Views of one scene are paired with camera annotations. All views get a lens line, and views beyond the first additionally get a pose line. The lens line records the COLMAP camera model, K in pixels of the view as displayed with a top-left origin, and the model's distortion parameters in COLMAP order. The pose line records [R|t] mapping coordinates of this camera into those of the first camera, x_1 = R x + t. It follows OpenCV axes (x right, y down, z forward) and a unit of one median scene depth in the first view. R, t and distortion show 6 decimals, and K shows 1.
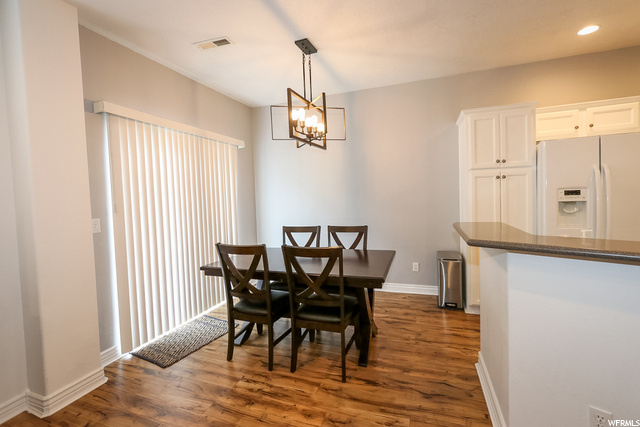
lens RADIAL K [[300.5, 0, 303.5], [0, 300.5, 204.3], [0, 0, 1]] dist [0.005043, -0.000678]
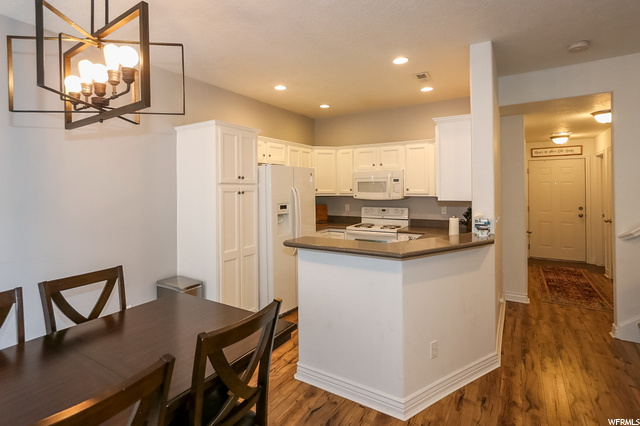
lens RADIAL K [[323.2, 0, 303.1], [0, 323.2, 186.2], [0, 0, 1]] dist [-0.010499, 0.003258]
pose [[0.188059, 0.035347, 0.981521, -0.397937], [0.030688, 0.998653, -0.041844, -0.057828], [-0.981678, 0.037990, 0.186721, 0.559994]]
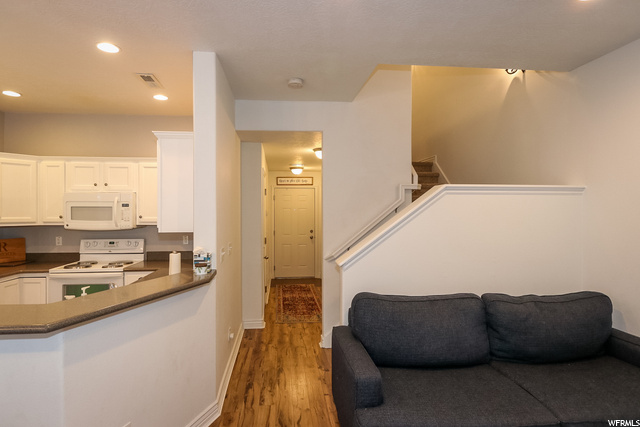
lens RADIAL K [[334.0, 0, 317.8], [0, 334.0, 210.6], [0, 0, 1]] dist [-0.021318, 0.000176]
pose [[-0.481031, 0.028056, 0.876255, -0.268905], [0.041562, 0.999094, -0.009173, -0.073800], [-0.875718, 0.032006, -0.481761, 0.388192]]
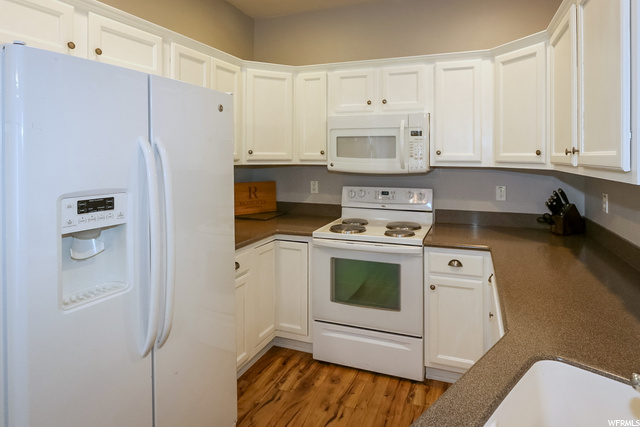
lens RADIAL K [[339.2, 0, 355.9], [0, 339.2, 152.9], [0, 0, 1]] dist [-0.006211, -0.002854]
pose [[-0.069621, 0.035568, 0.996939, 0.382603], [0.030305, 0.998978, -0.033525, -0.068826], [-0.997113, 0.027878, -0.070628, 0.604085]]
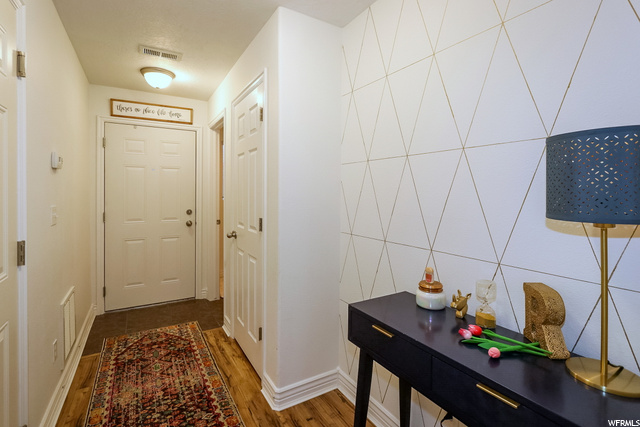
lens RADIAL K [[300.5, 0, 310.0], [0, 300.5, 190.6], [0, 0, 1]] dist [0.005043, -0.000678]
pose [[-0.790717, 0.031006, 0.611396, 0.681974], [0.039846, 0.999205, 0.000859, -0.020012], [-0.610884, 0.025041, -0.791324, -0.051239]]
